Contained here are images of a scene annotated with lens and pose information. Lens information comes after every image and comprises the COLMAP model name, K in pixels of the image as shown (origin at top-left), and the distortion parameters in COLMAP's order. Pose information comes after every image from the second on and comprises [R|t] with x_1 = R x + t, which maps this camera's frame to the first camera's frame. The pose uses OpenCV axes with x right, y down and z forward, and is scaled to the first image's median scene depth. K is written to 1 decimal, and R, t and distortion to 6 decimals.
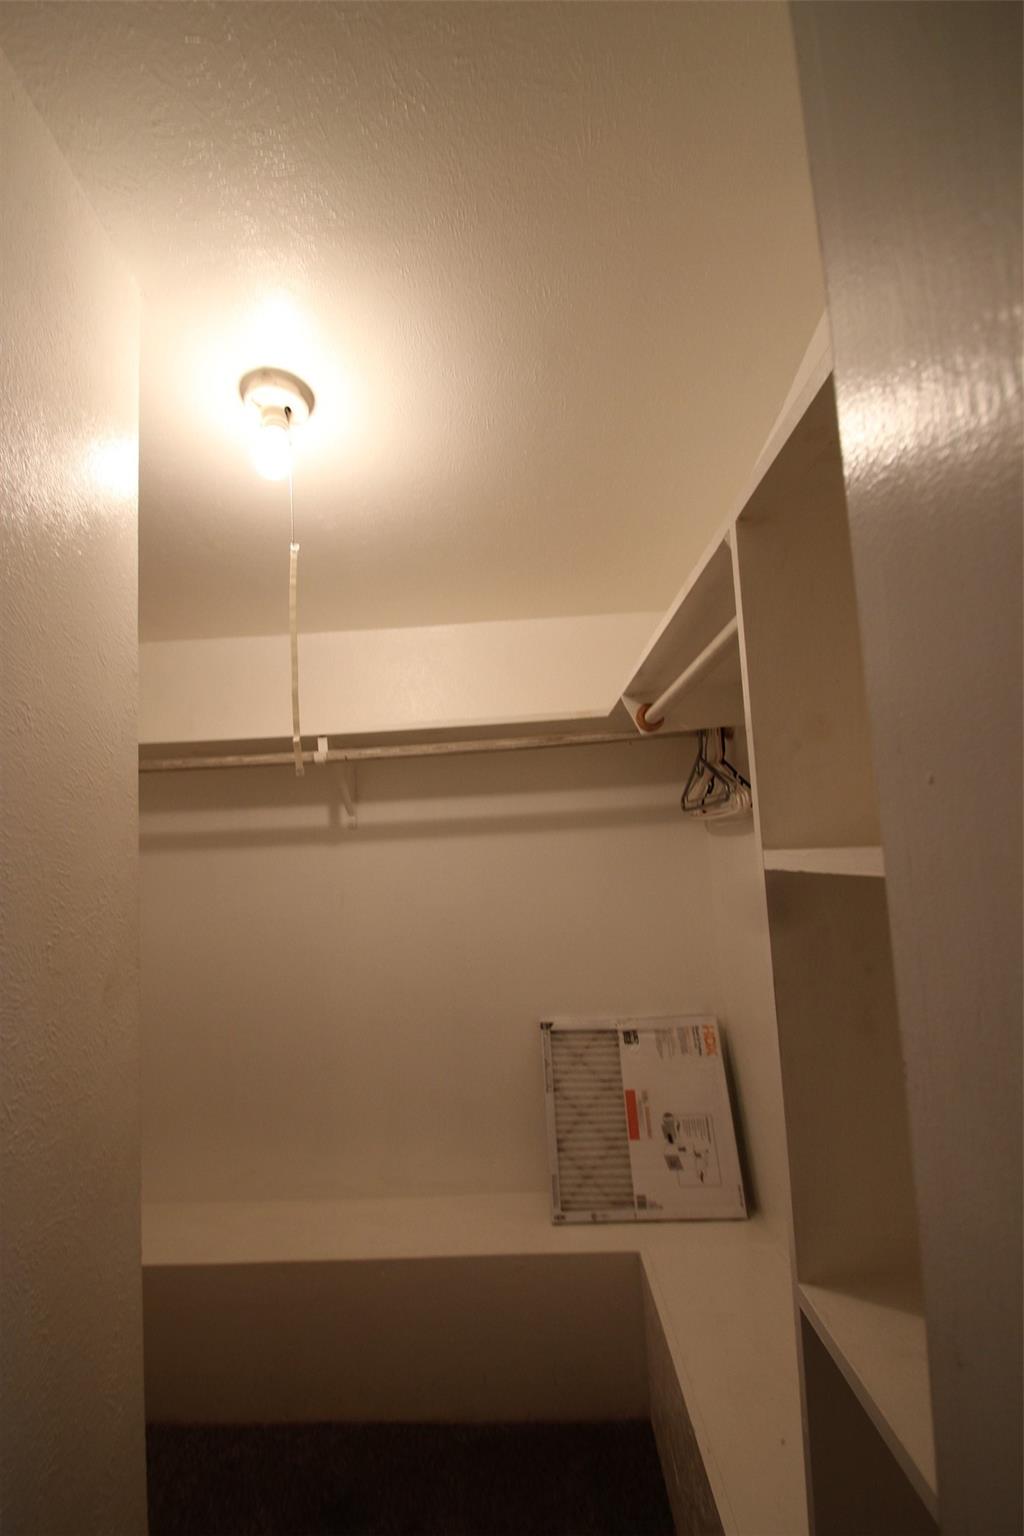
lens RADIAL K [[697.2, 0, 502.8], [0, 697.2, 775.2], [0, 0, 1]] dist [0.003022, -0.014955]
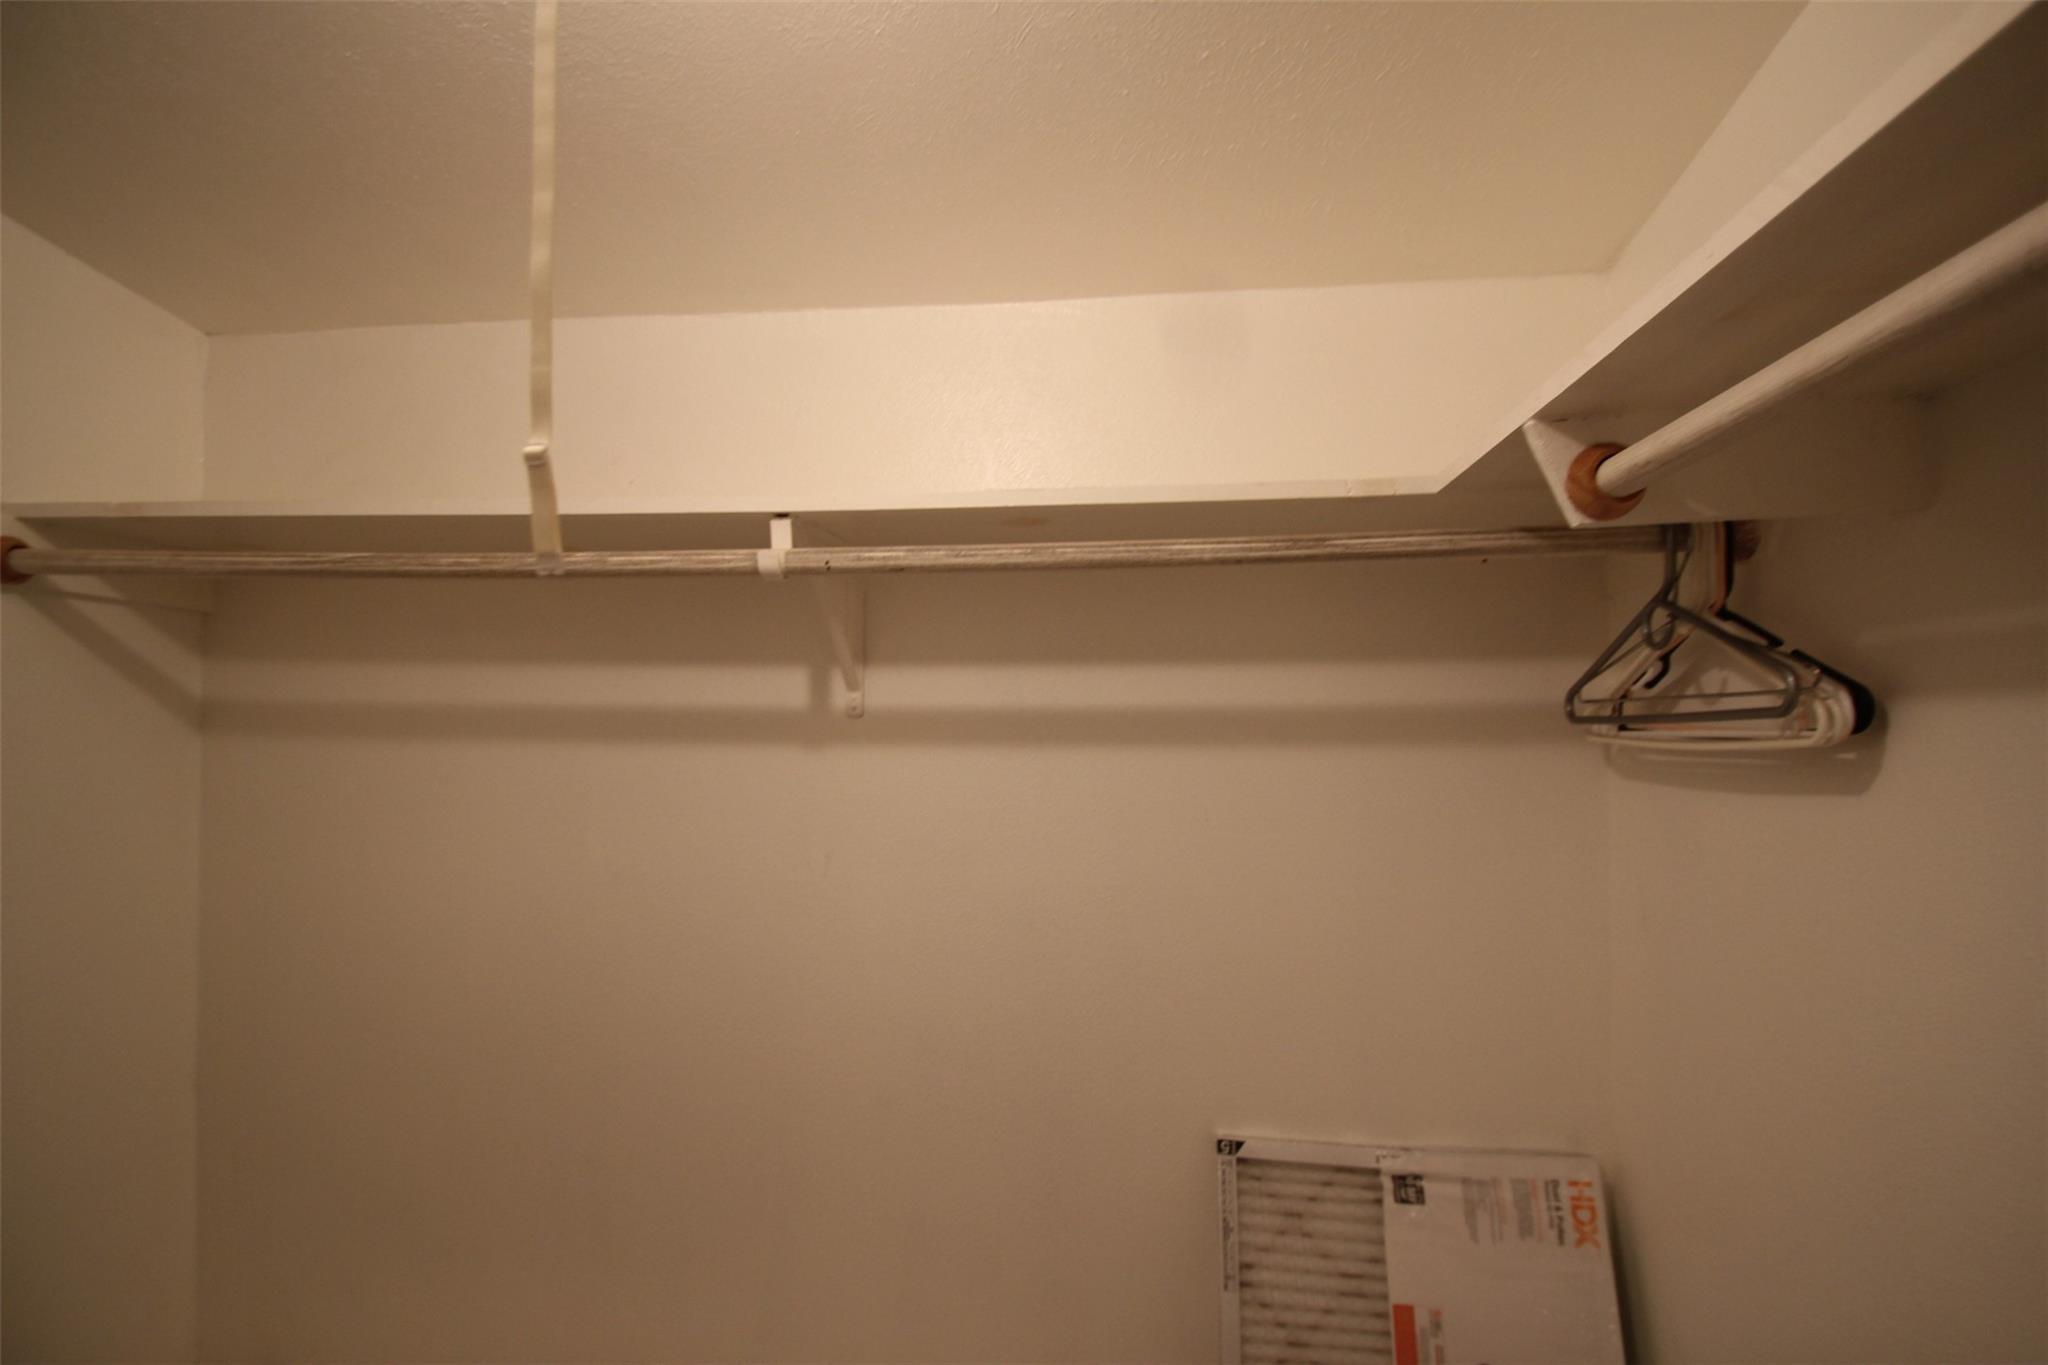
lens RADIAL K [[929.6, 0, 1058.5], [0, 929.6, 689.4], [0, 0, 1]] dist [0.003022, -0.014955]
pose [[0.996788, 0.053672, -0.059447, -0.035233], [-0.049898, 0.996749, 0.063258, 0.008737], [0.062649, -0.060089, 0.996225, 0.381620]]
